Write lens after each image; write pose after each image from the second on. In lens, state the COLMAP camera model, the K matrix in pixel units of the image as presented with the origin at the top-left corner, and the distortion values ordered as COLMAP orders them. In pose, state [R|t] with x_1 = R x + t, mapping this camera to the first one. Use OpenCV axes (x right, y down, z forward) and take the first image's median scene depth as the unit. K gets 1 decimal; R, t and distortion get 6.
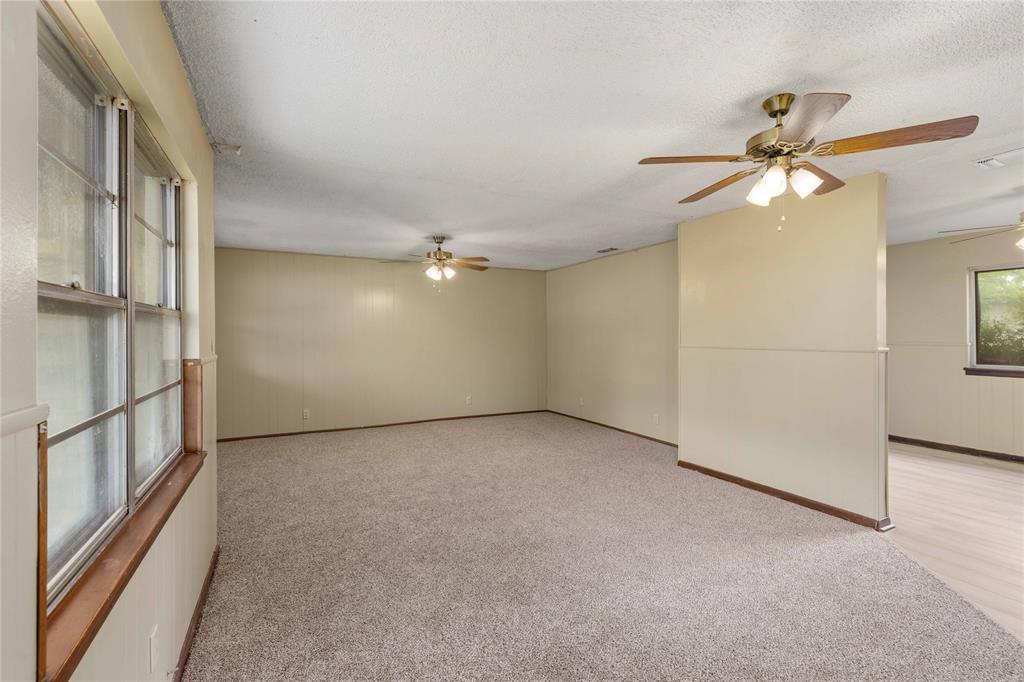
lens RADIAL K [[448.4, 0, 509.4], [0, 448.4, 341.7], [0, 0, 1]] dist [0.002017, 0.000525]
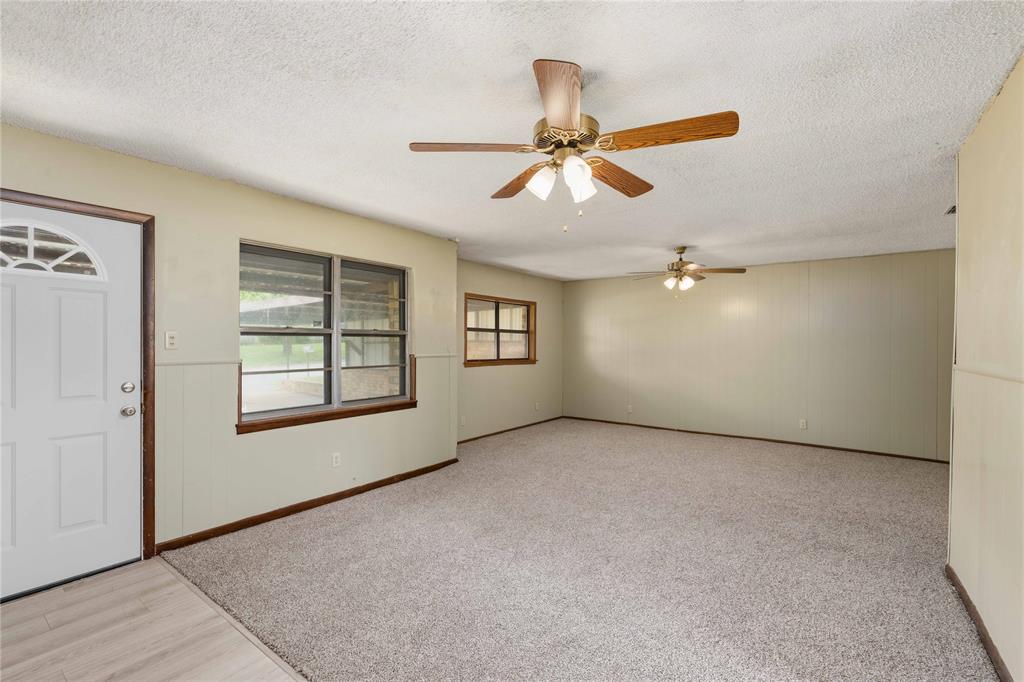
lens RADIAL K [[448.4, 0, 509.4], [0, 448.4, 341.7], [0, 0, 1]] dist [0.002017, 0.000525]
pose [[0.445103, 0.007795, -0.895445, 0.849901], [-0.012685, 0.999917, 0.002400, -0.025129], [0.895389, 0.010290, 0.445165, 0.290355]]
